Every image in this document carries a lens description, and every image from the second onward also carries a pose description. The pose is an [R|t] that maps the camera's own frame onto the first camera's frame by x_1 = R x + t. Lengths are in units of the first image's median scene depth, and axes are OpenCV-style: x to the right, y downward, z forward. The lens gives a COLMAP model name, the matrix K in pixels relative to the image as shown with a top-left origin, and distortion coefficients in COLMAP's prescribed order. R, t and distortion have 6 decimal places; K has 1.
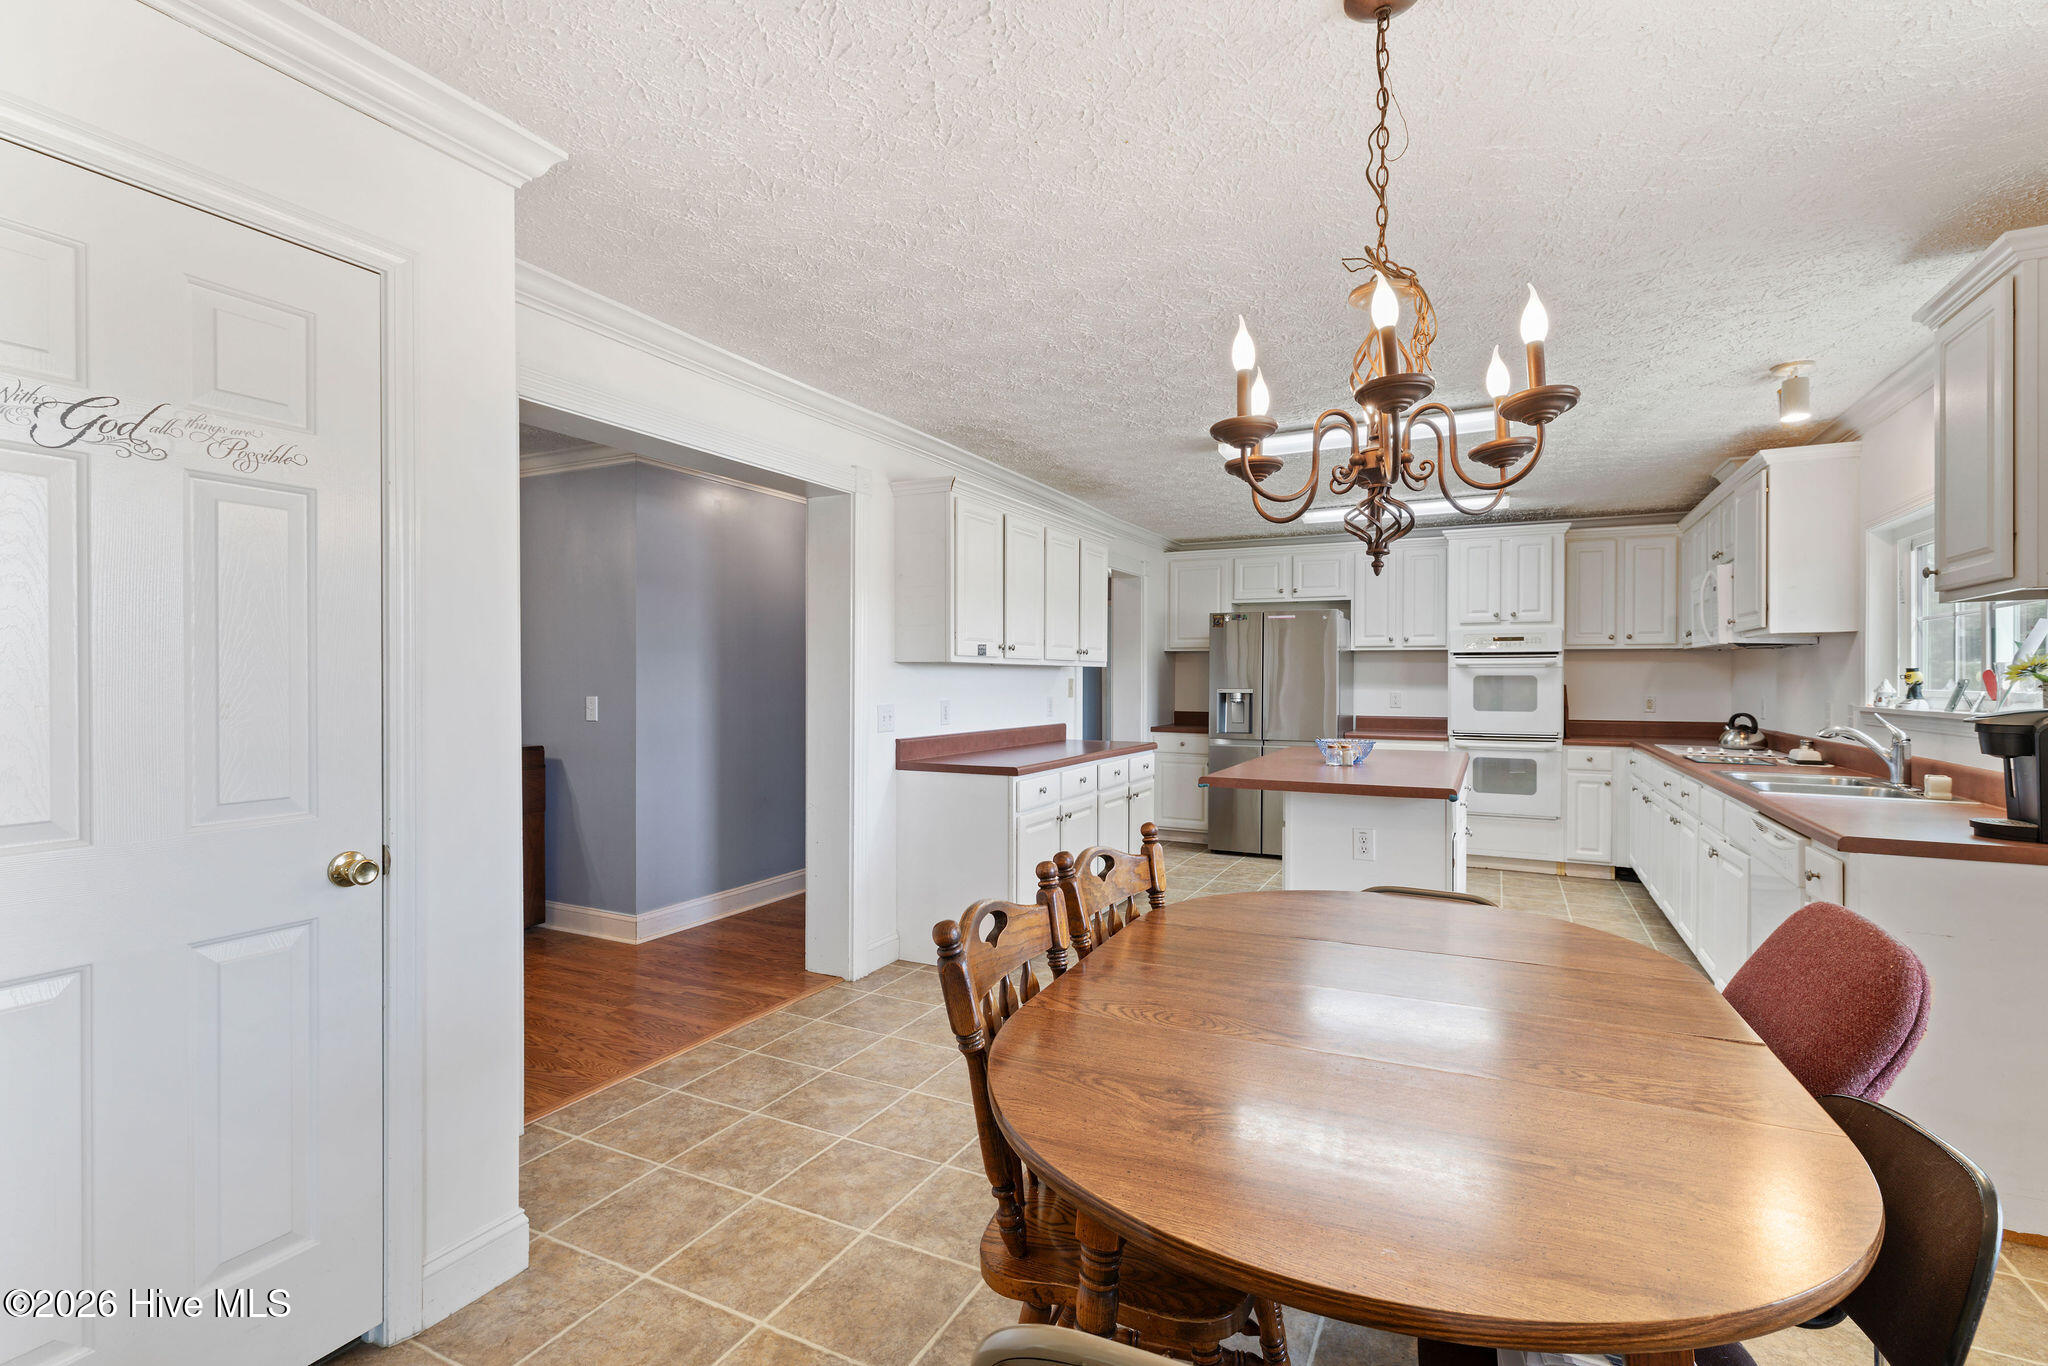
lens RADIAL K [[944.0, 0, 1009.7], [0, 944.0, 684.0], [0, 0, 1]] dist [0.003272, 0.000017]
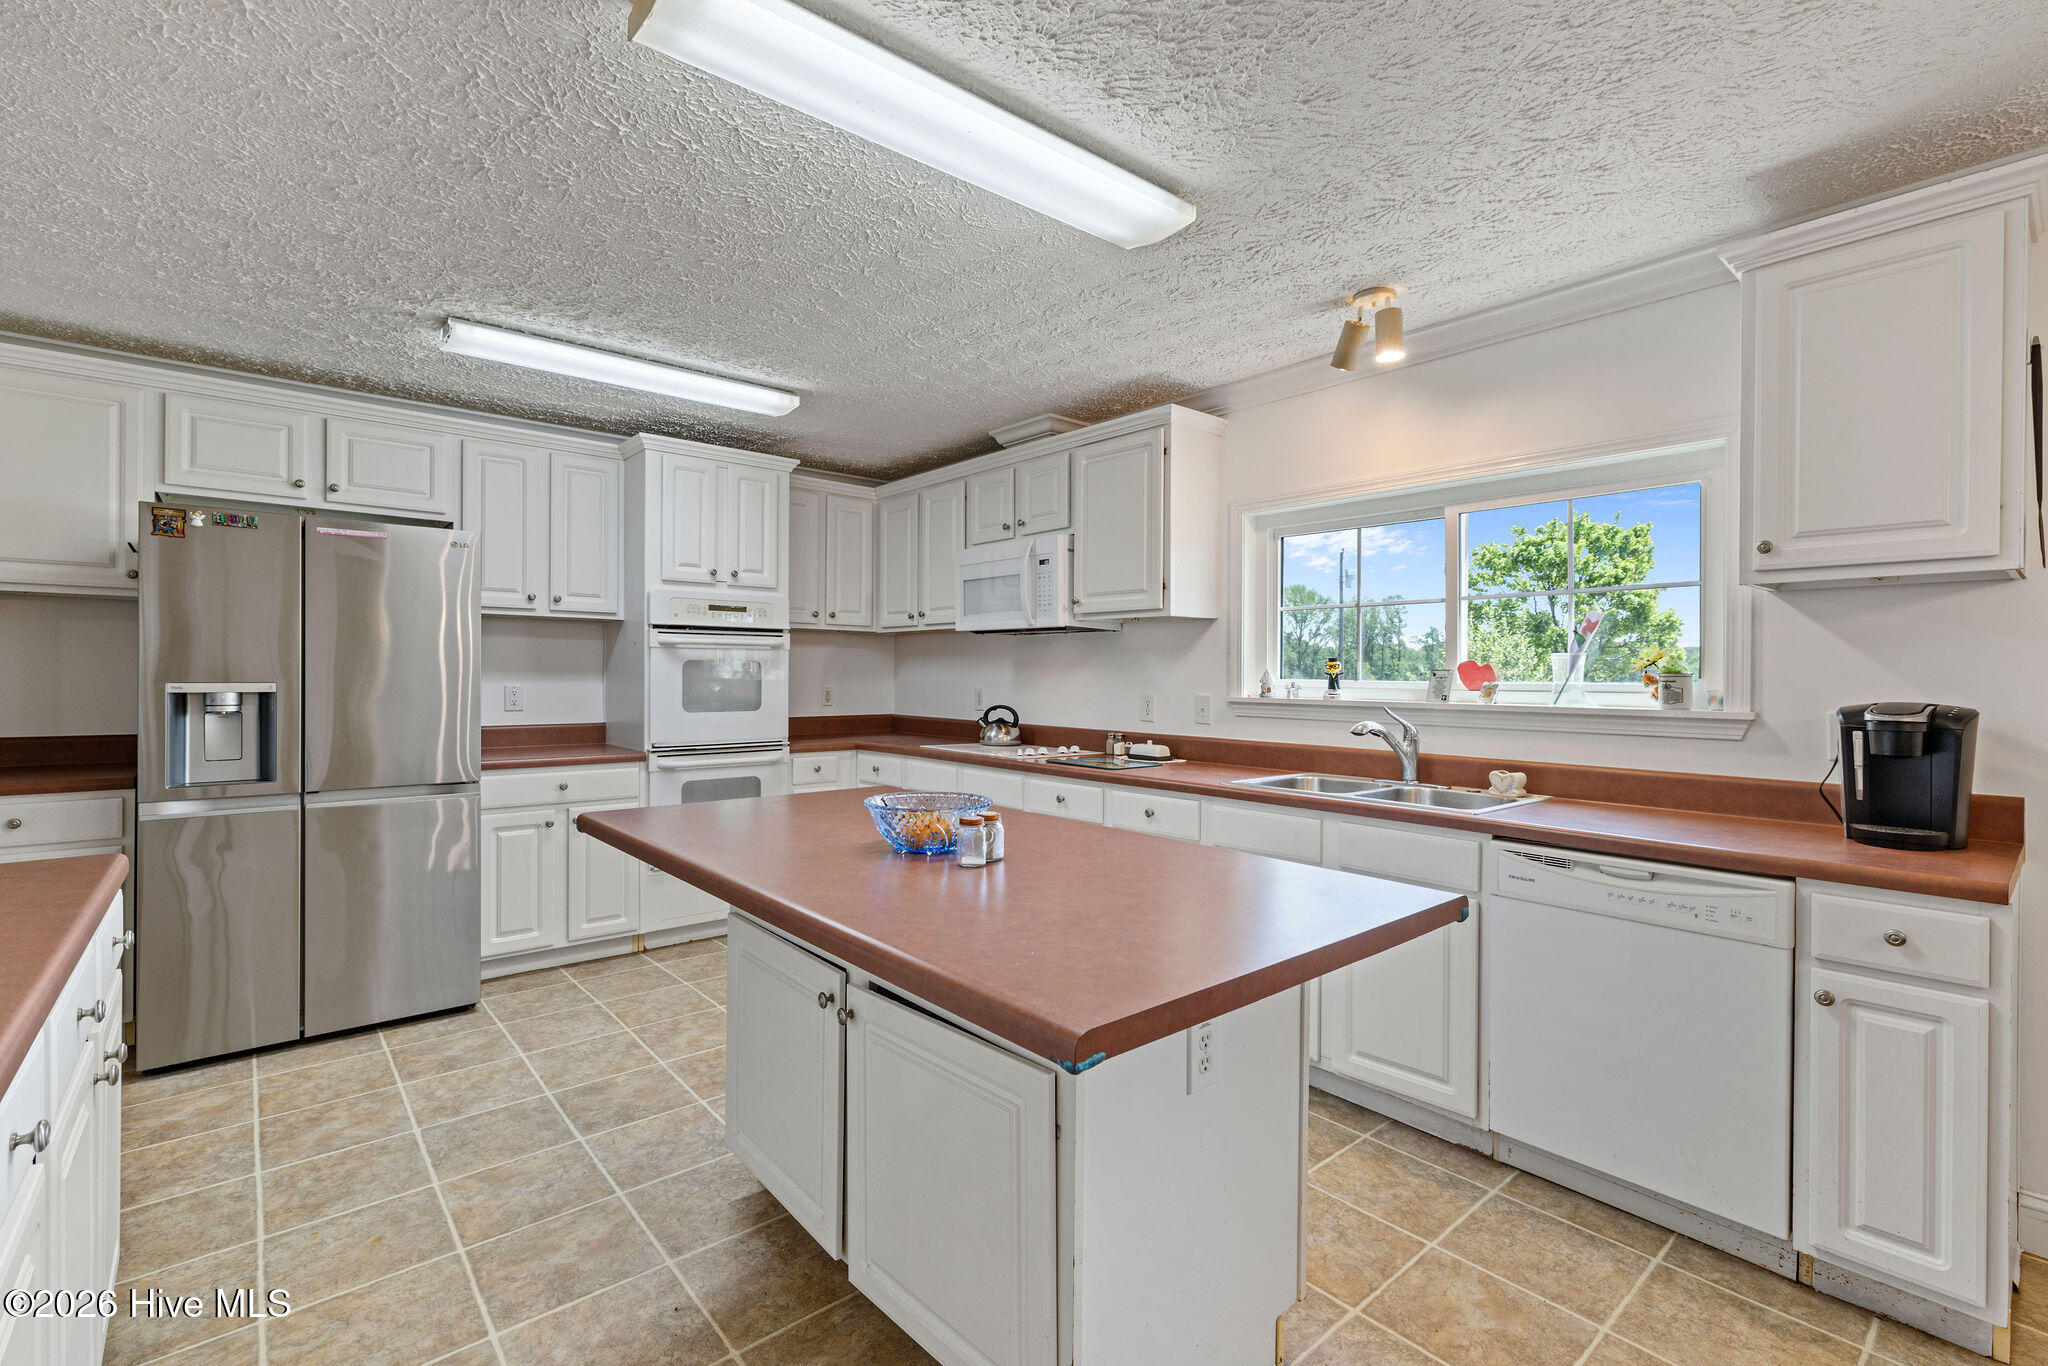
lens RADIAL K [[912.7, 0, 1028.4], [0, 912.7, 678.2], [0, 0, 1]] dist [0.000381, 0.001303]
pose [[0.364741, -0.005516, 0.931093, -0.022311], [-0.002615, 0.999972, 0.006949, -0.001257], [-0.931105, -0.004970, 0.364717, 0.549746]]
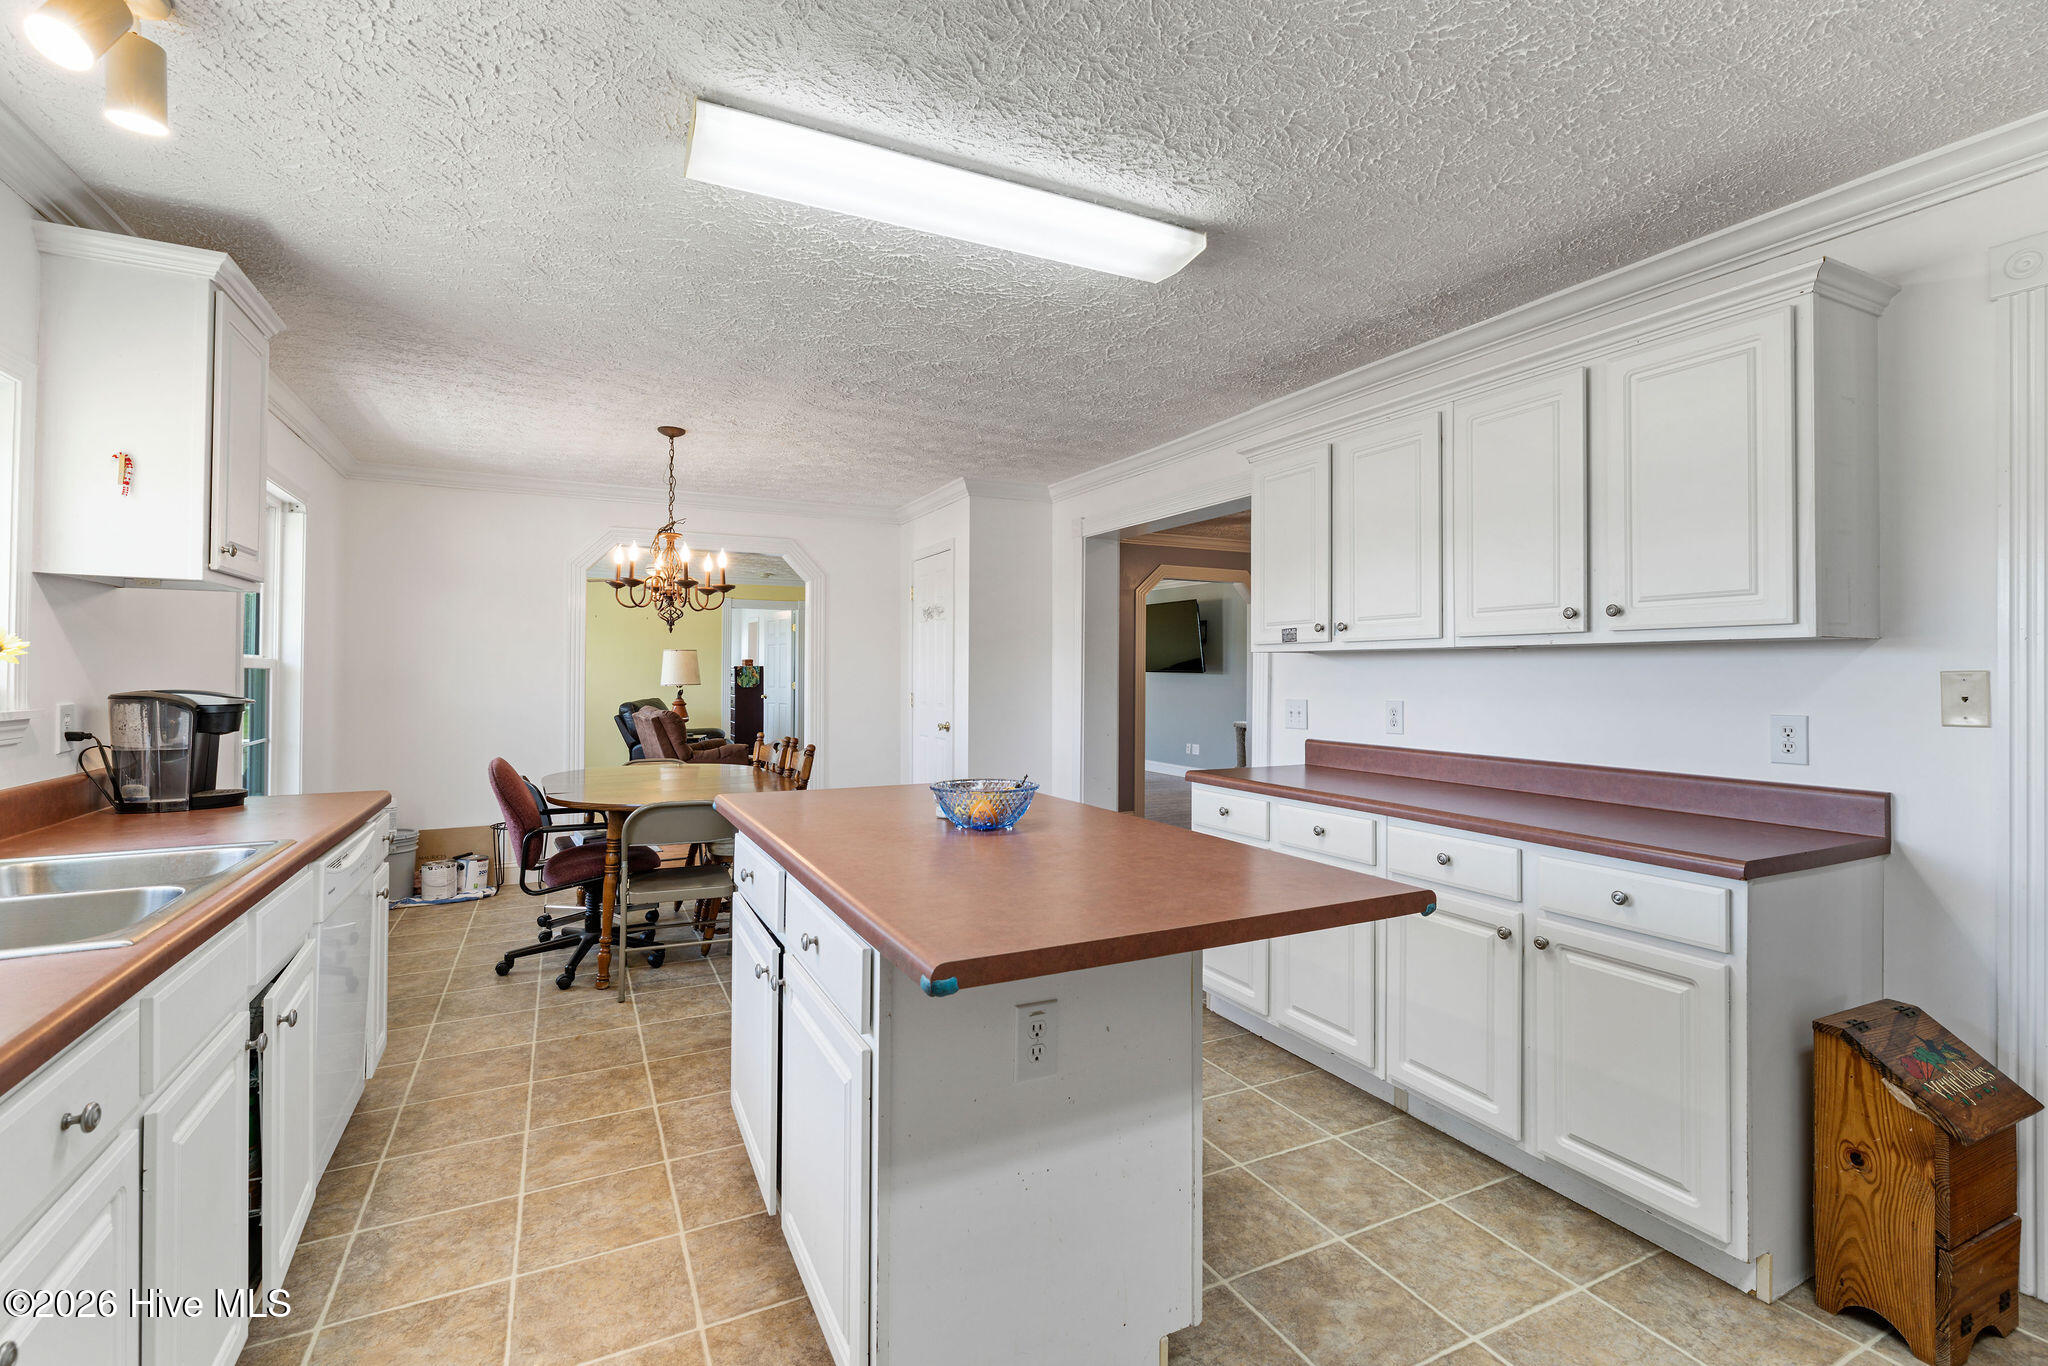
lens RADIAL K [[912.7, 0, 1023.8], [0, 912.7, 672.4], [0, 0, 1]] dist [0.000381, 0.001303]
pose [[-0.581369, -0.002093, -0.813638, 0.586901], [-0.006917, 0.999973, 0.002370, -0.002265], [0.813611, 0.007006, -0.581368, 0.948701]]
